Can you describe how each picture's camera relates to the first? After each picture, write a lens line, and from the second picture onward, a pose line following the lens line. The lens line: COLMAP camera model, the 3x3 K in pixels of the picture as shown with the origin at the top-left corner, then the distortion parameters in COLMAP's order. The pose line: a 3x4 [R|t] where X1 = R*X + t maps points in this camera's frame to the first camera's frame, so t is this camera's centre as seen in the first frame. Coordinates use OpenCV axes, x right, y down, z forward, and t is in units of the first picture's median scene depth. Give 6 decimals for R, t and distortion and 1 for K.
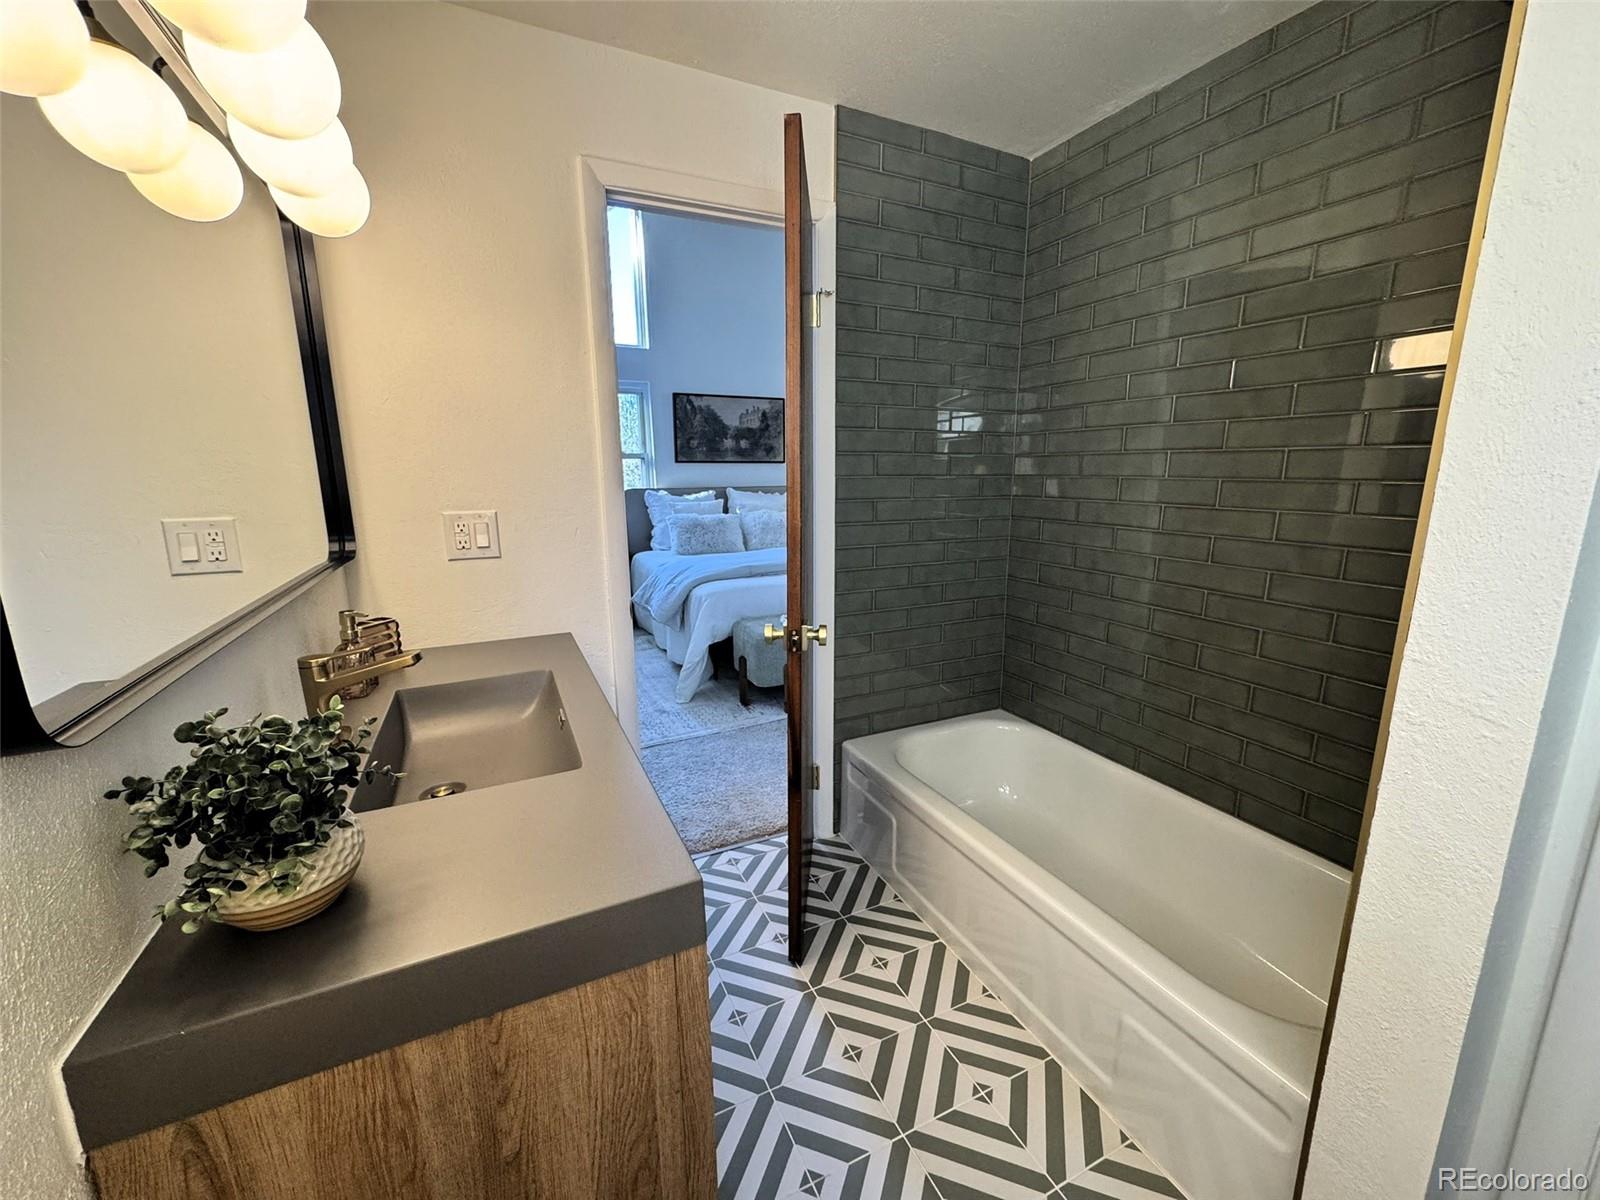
lens RADIAL K [[639.7, 0, 801.8], [0, 639.7, 599.9], [0, 0, 1]] dist [0.000240, 0.000016]
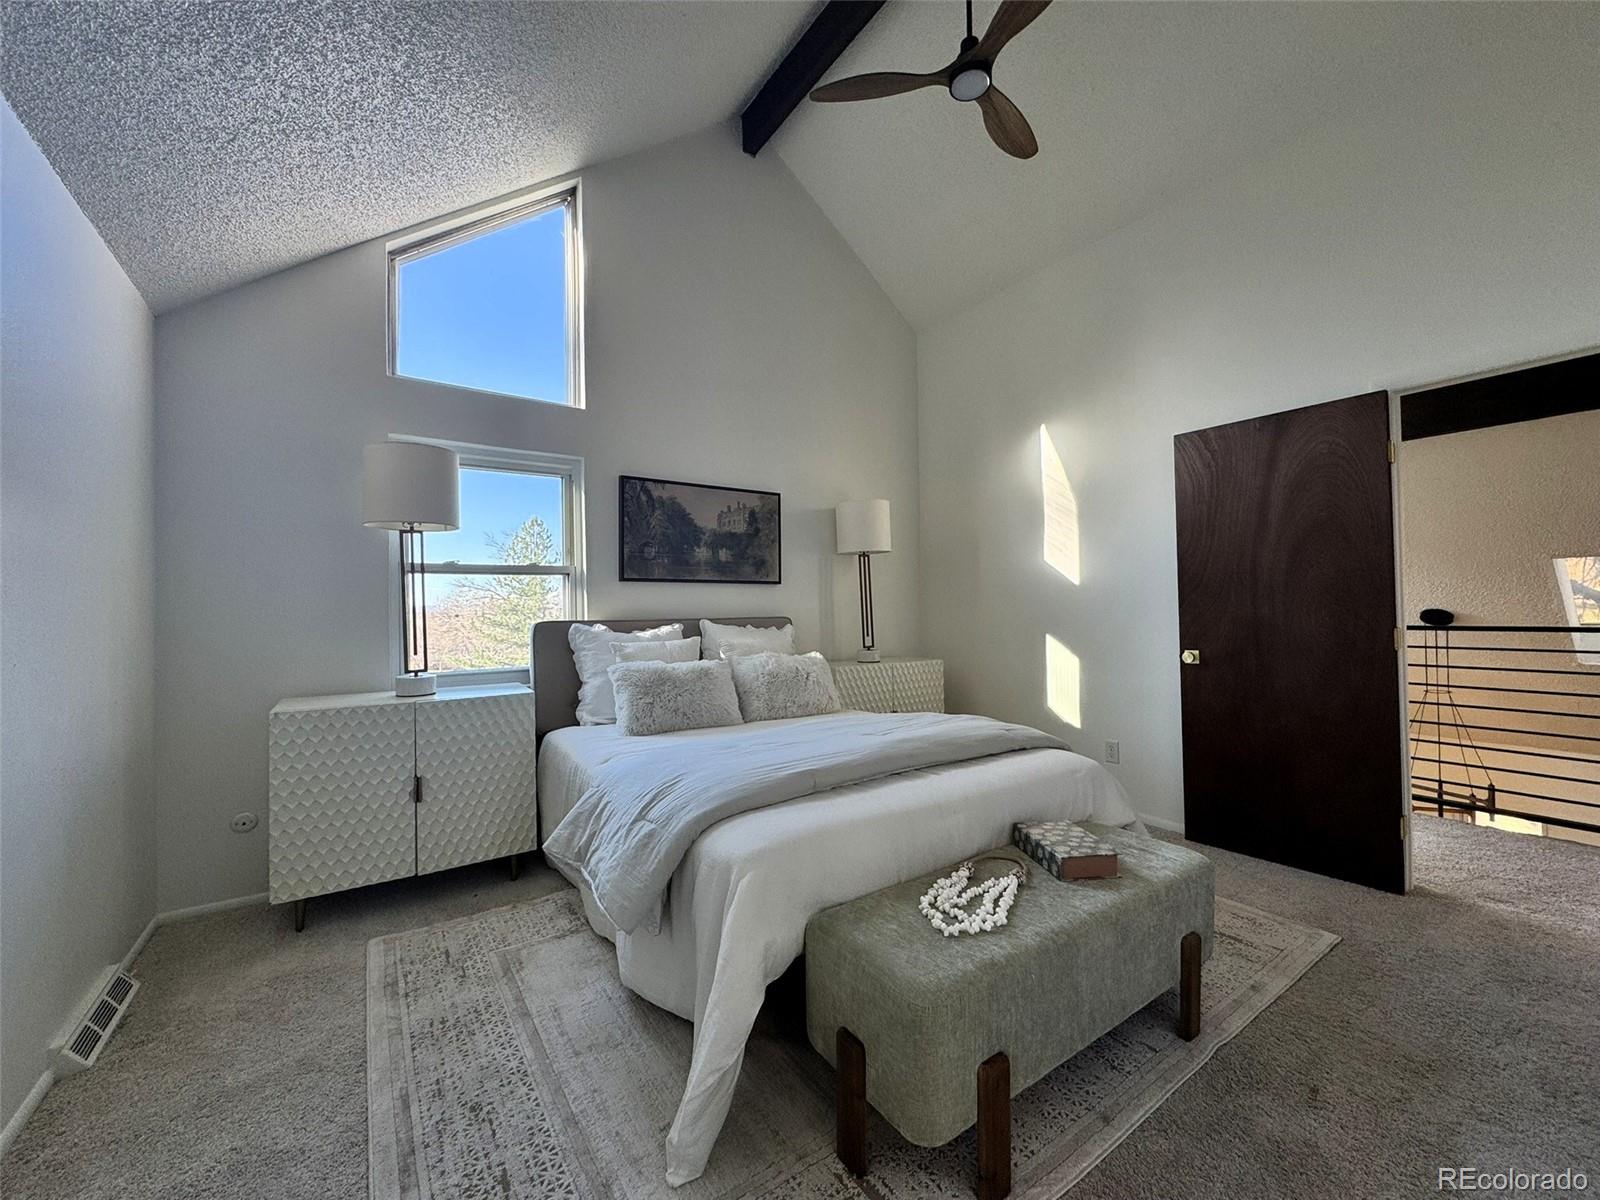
lens RADIAL K [[639.7, 0, 803.1], [0, 639.7, 601.1], [0, 0, 1]] dist [0.000240, 0.000016]
pose [[0.989166, -0.004380, 0.146733, -0.112575], [0.036147, 0.976046, -0.214541, -0.053019], [-0.142278, 0.217521, 0.965630, 0.370700]]
